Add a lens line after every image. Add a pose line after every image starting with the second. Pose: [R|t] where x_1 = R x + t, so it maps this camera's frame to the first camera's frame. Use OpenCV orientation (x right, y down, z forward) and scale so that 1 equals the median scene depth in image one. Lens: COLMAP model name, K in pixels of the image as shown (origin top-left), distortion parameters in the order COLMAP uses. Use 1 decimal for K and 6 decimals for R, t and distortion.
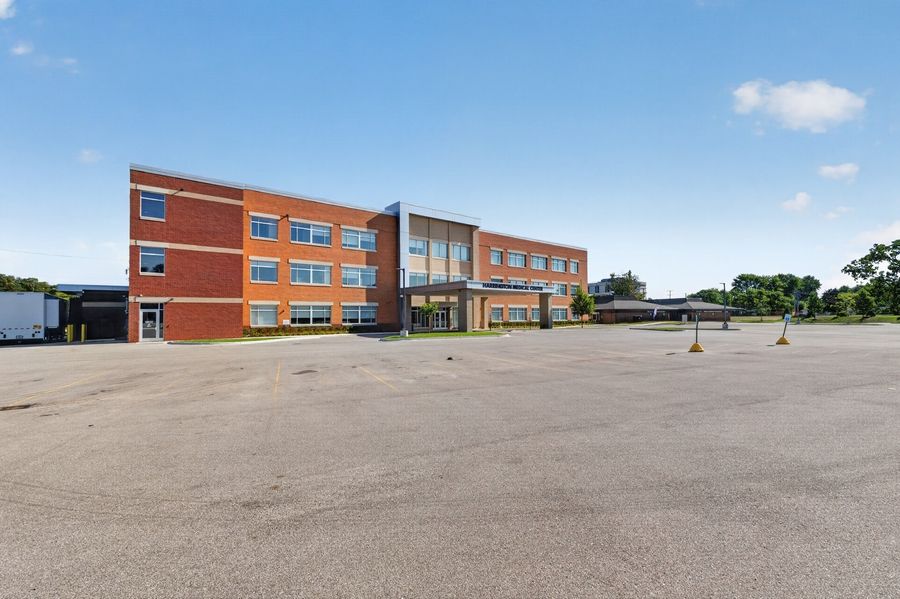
lens RADIAL K [[406.6, 0, 449.2], [0, 406.6, 301.8], [0, 0, 1]] dist [0.018973, 0.000311]
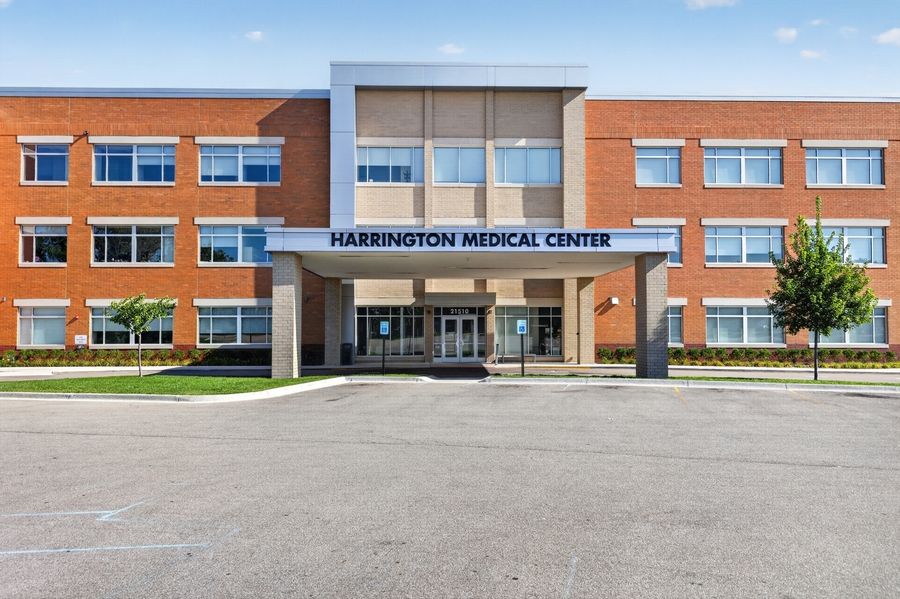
lens RADIAL K [[692.5, 0, 453.3], [0, 692.5, 300.6], [0, 0, 1]] dist [0.023655, -0.024649]
pose [[0.787010, -0.019054, -0.616646, 0.434876], [0.017594, 0.999810, -0.008439, 0.013991], [0.616689, -0.004208, 0.787196, 0.507143]]
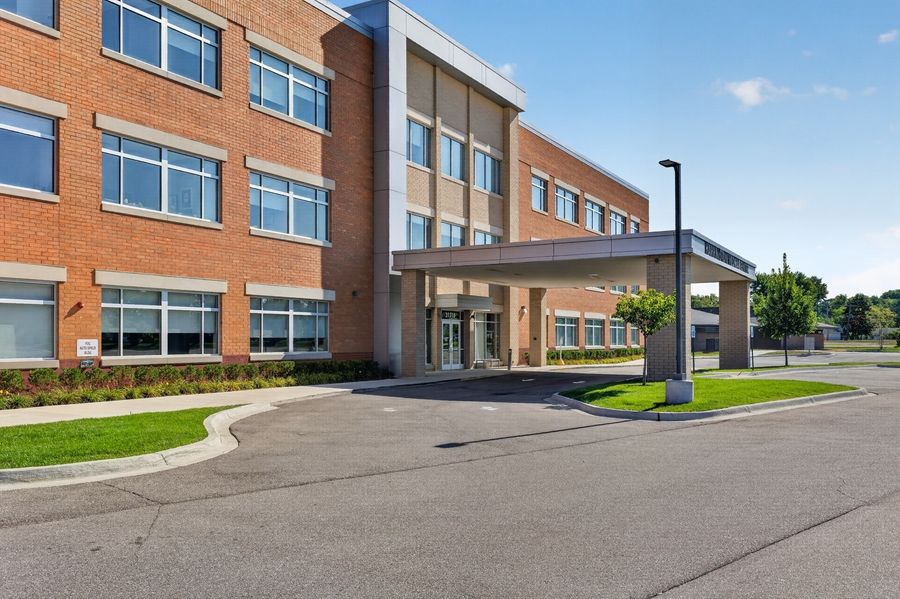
lens RADIAL K [[789.9, 0, 470.5], [0, 789.9, 325.6], [0, 0, 1]] dist [0.112570, -0.019928]
pose [[0.924424, 0.014097, 0.381106, -0.313339], [-0.020551, 0.999706, 0.012872, 0.019698], [-0.380812, -0.019731, 0.924442, 0.350893]]
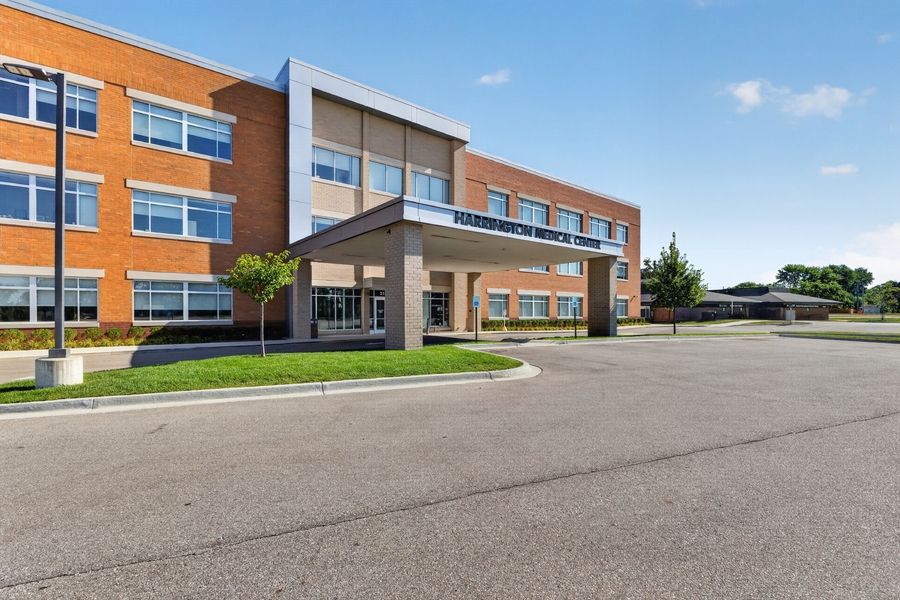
lens RADIAL K [[414.4, 0, 446.9], [0, 414.4, 314.9], [0, 0, 1]] dist [0.007494, -0.003552]
pose [[0.999908, 0.005170, -0.012533, 0.066833], [-0.004683, 0.999246, 0.038548, 0.026562], [0.012723, -0.038486, 0.999178, 0.525136]]
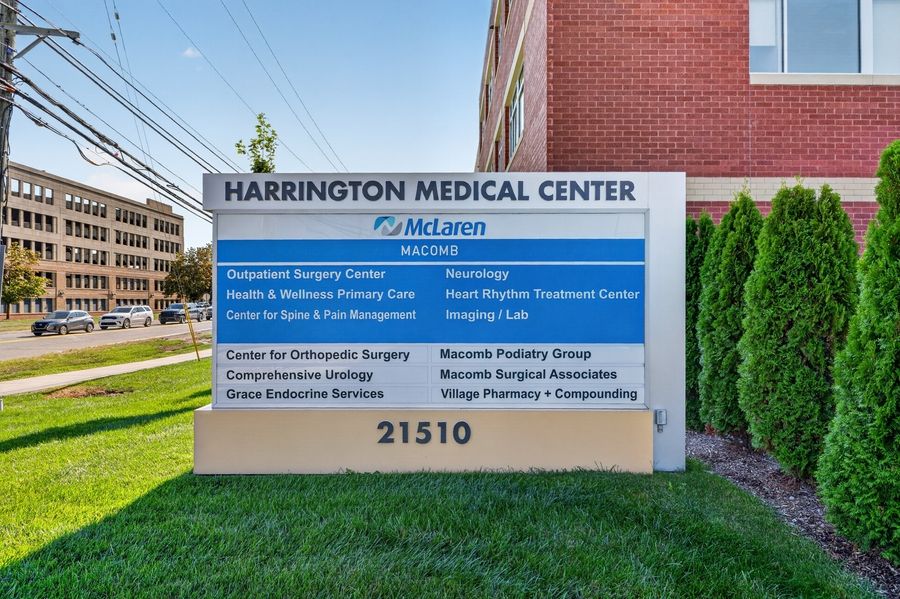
lens RADIAL K [[414.4, 0, 437.0], [0, 414.4, 325.7], [0, 0, 1]] dist [0.007494, -0.003552]
pose [[0.762889, 0.003856, -0.646518, 0.276795], [0.014999, 0.999608, 0.023661, 0.027452], [0.646355, -0.027748, 0.762532, 0.748299]]
